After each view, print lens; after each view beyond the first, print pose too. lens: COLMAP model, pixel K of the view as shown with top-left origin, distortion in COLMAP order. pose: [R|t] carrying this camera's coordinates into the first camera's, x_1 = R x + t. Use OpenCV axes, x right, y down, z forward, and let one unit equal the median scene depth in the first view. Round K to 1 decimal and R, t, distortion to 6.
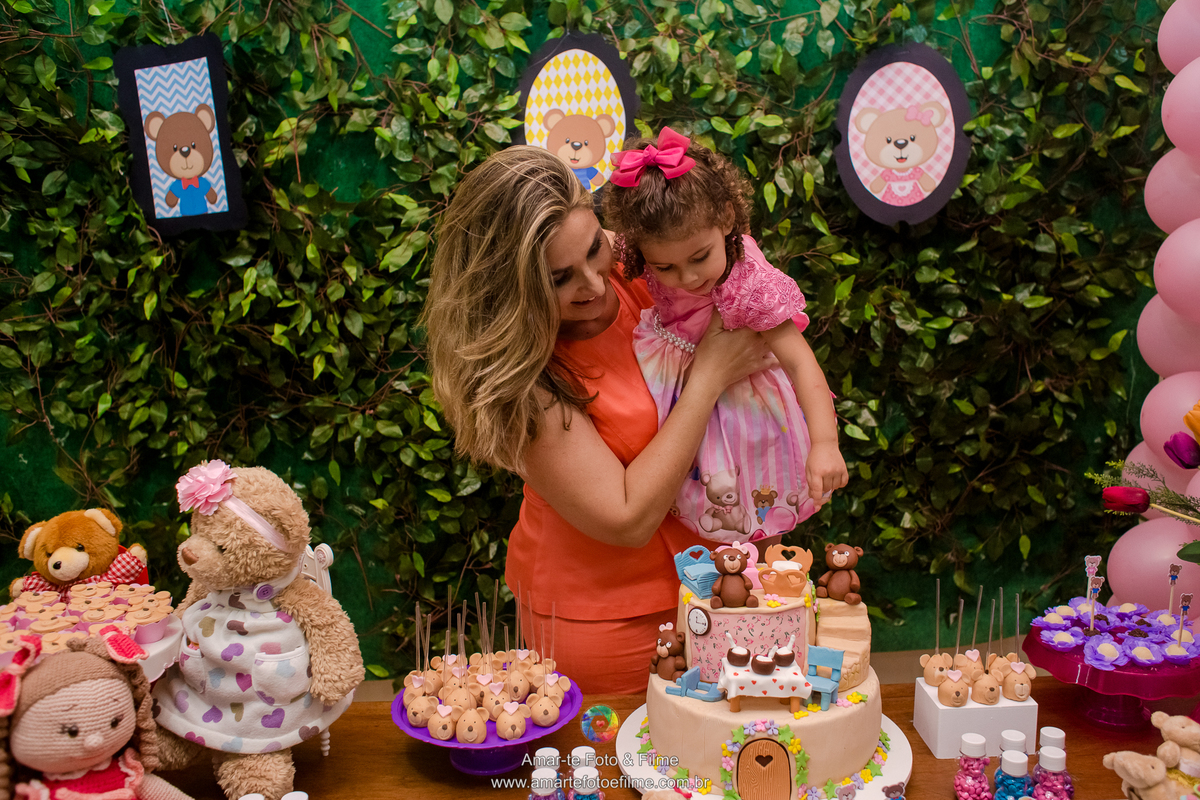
lens RADIAL K [[986.1, 0, 601.7], [0, 986.1, 398.6], [0, 0, 1]] dist [-0.052795, 0.054128]
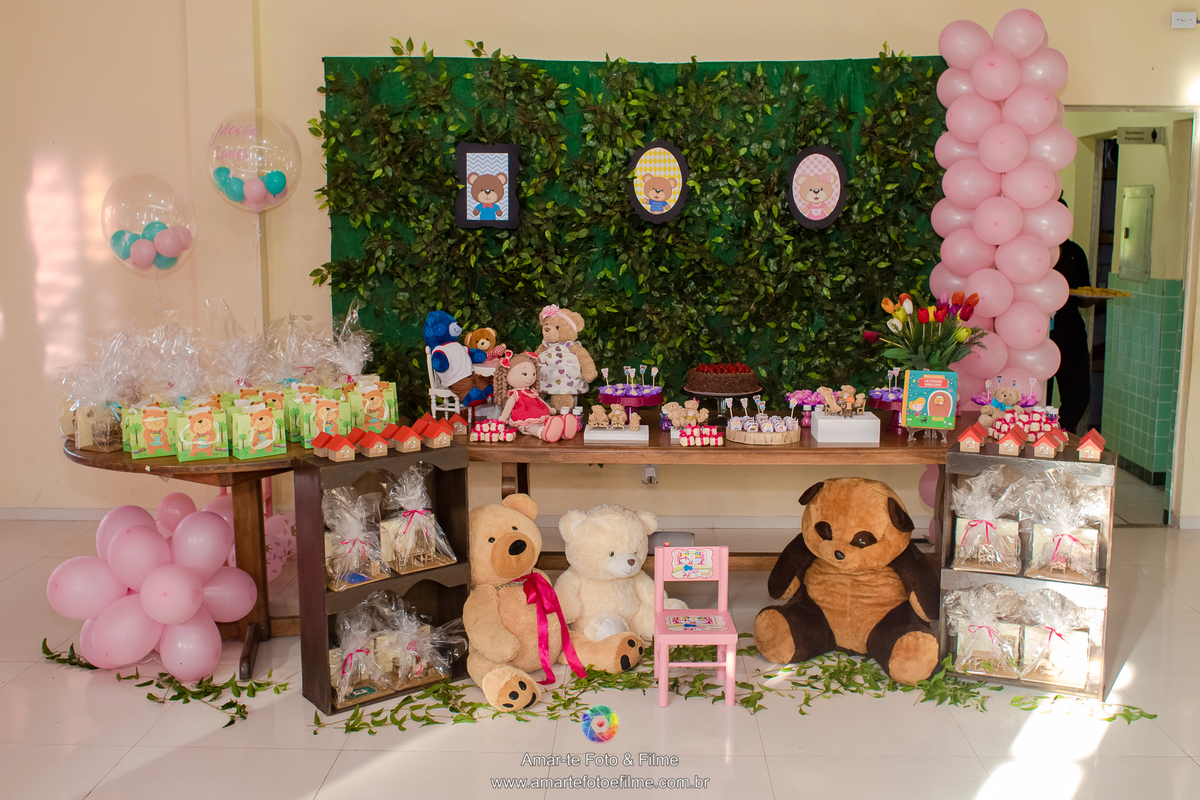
lens RADIAL K [[1078.1, 0, 604.8], [0, 1078.1, 375.4], [0, 0, 1]] dist [-0.021507, 0.002386]
pose [[0.997888, 0.022534, -0.060928, -0.004887], [-0.023217, 0.999675, -0.010533, 0.180043], [0.060671, 0.011926, 0.998087, -1.386365]]
